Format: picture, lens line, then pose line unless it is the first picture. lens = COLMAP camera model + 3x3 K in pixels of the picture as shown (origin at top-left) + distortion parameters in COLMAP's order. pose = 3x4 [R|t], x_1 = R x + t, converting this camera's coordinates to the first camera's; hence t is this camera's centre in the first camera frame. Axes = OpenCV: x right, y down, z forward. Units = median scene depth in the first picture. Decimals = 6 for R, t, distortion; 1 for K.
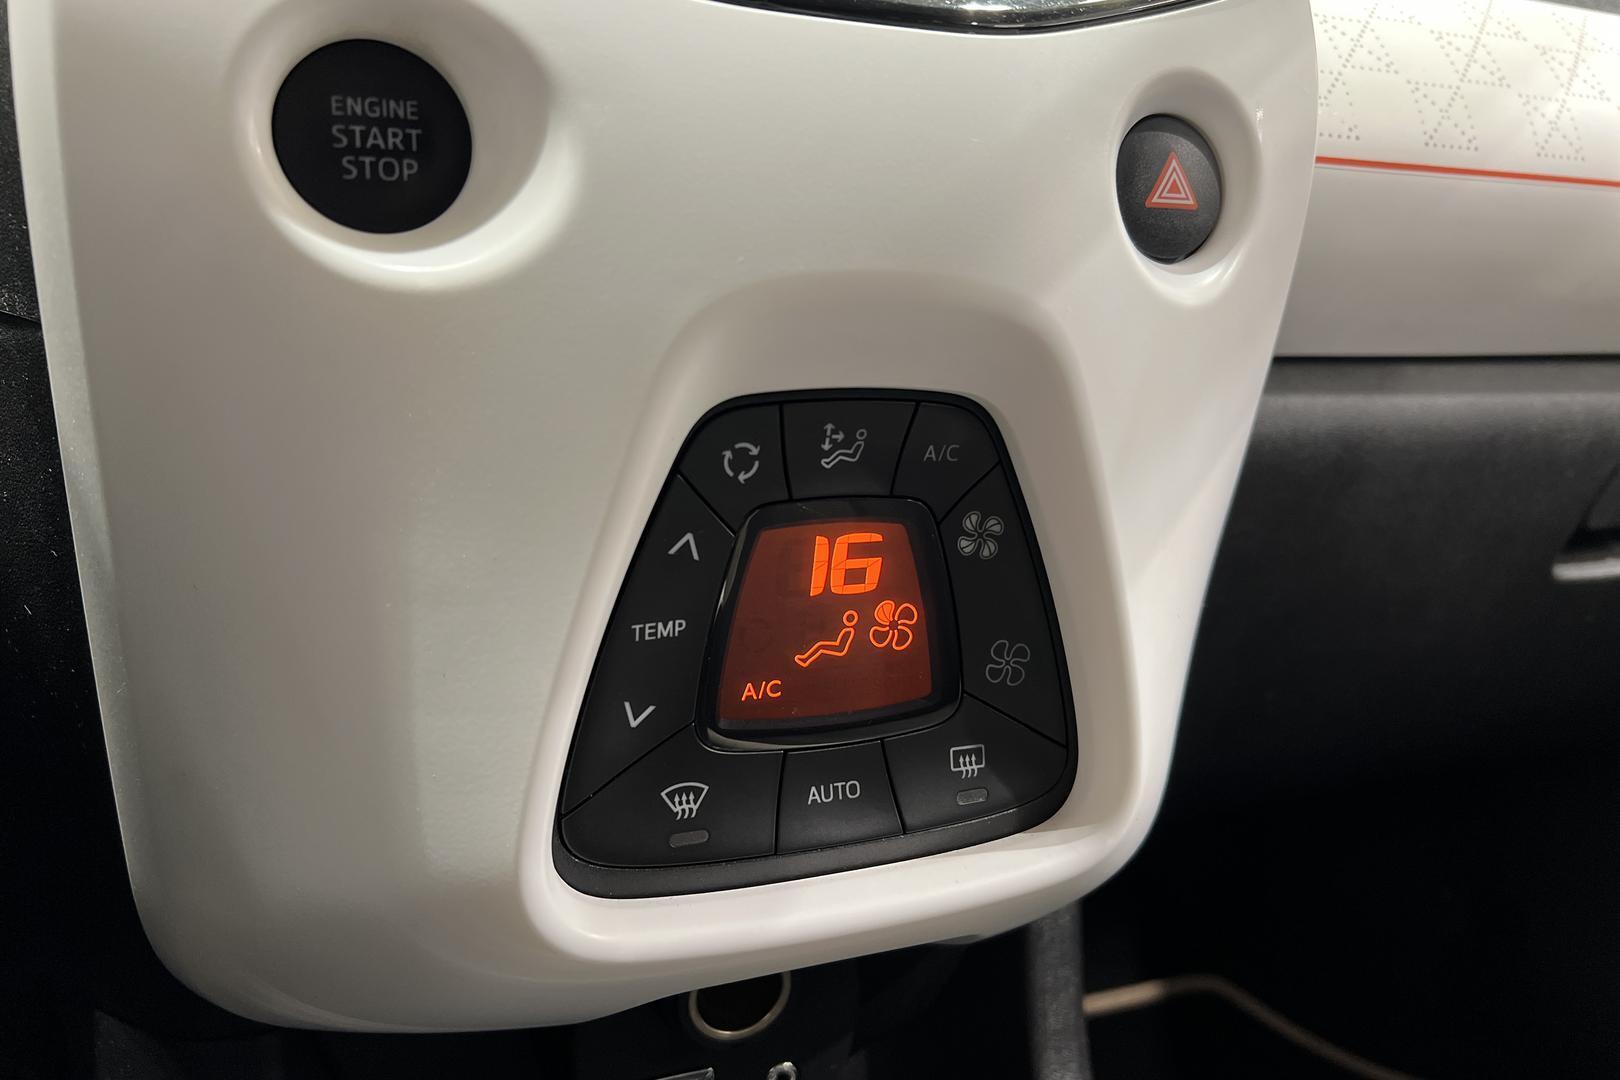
lens RADIAL K [[1224.0, 0, 812.2], [0, 1224.0, 542.0], [0, 0, 1]] dist [0.002096, -0.010248]
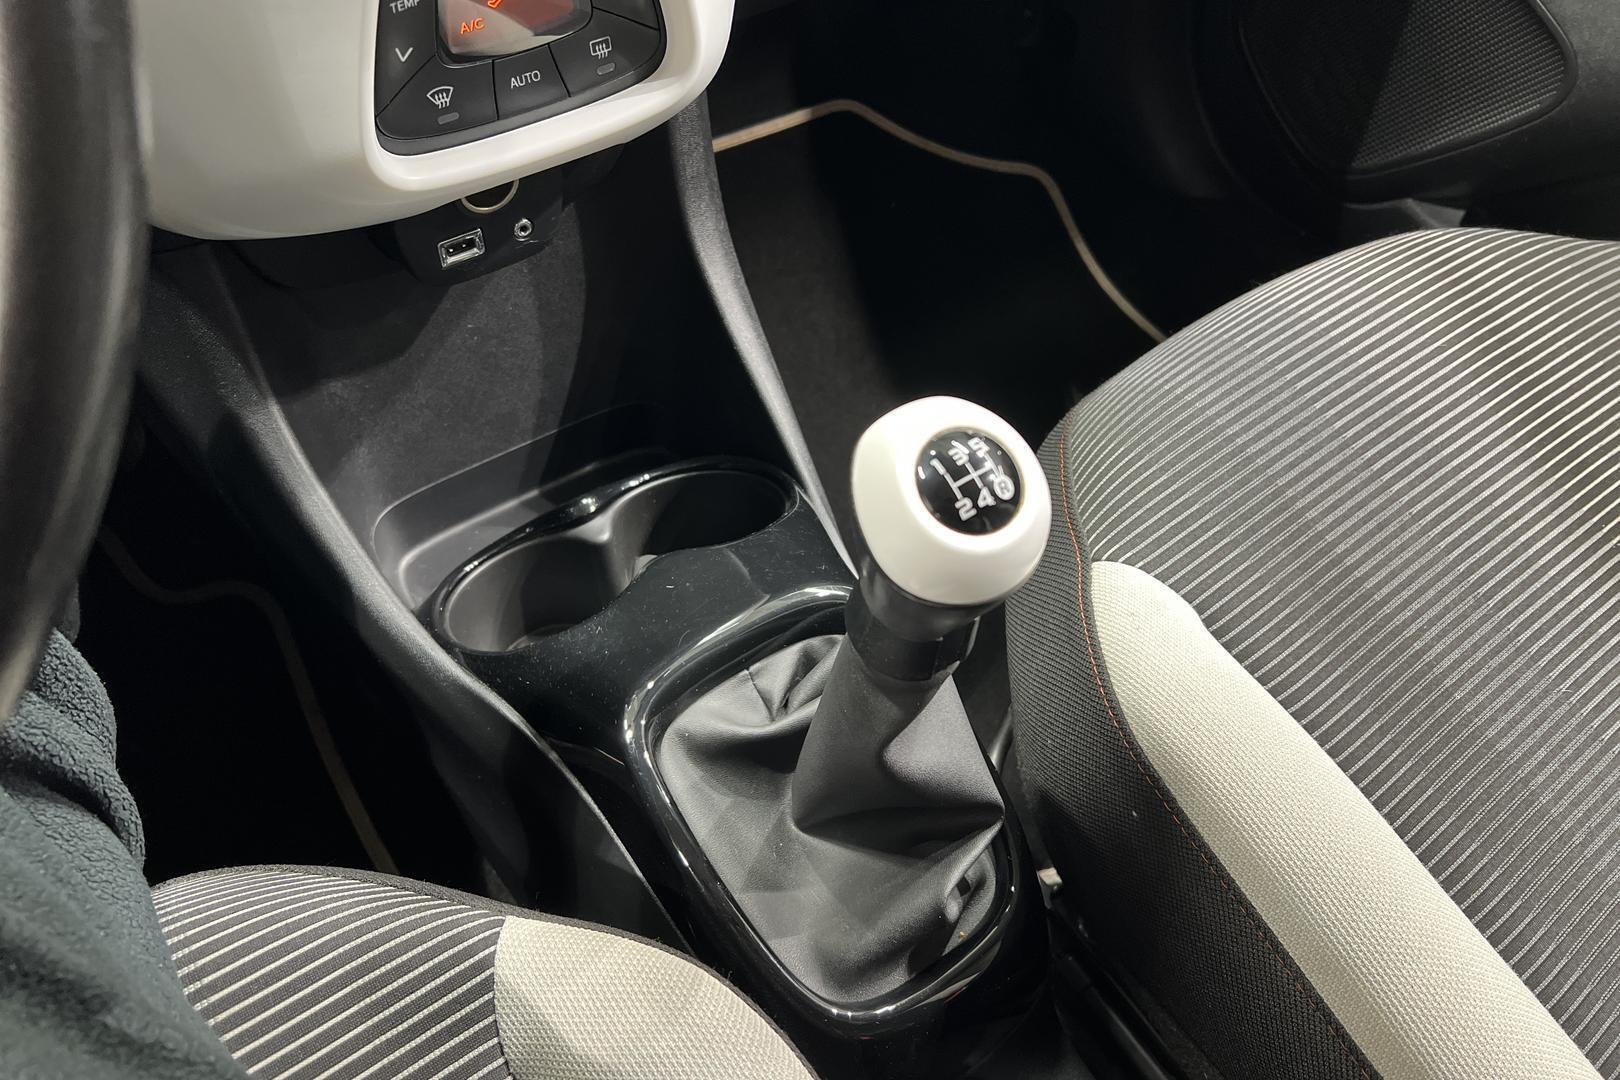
lens RADIAL K [[1224.0, 0, 810.4], [0, 1224.0, 546.1], [0, 0, 1]] dist [0.002096, -0.010248]
pose [[0.972889, -0.166001, 0.161031, 0.021225], [0.022867, 0.761915, 0.647274, -0.393966], [-0.230140, -0.626043, 0.745054, -0.782144]]
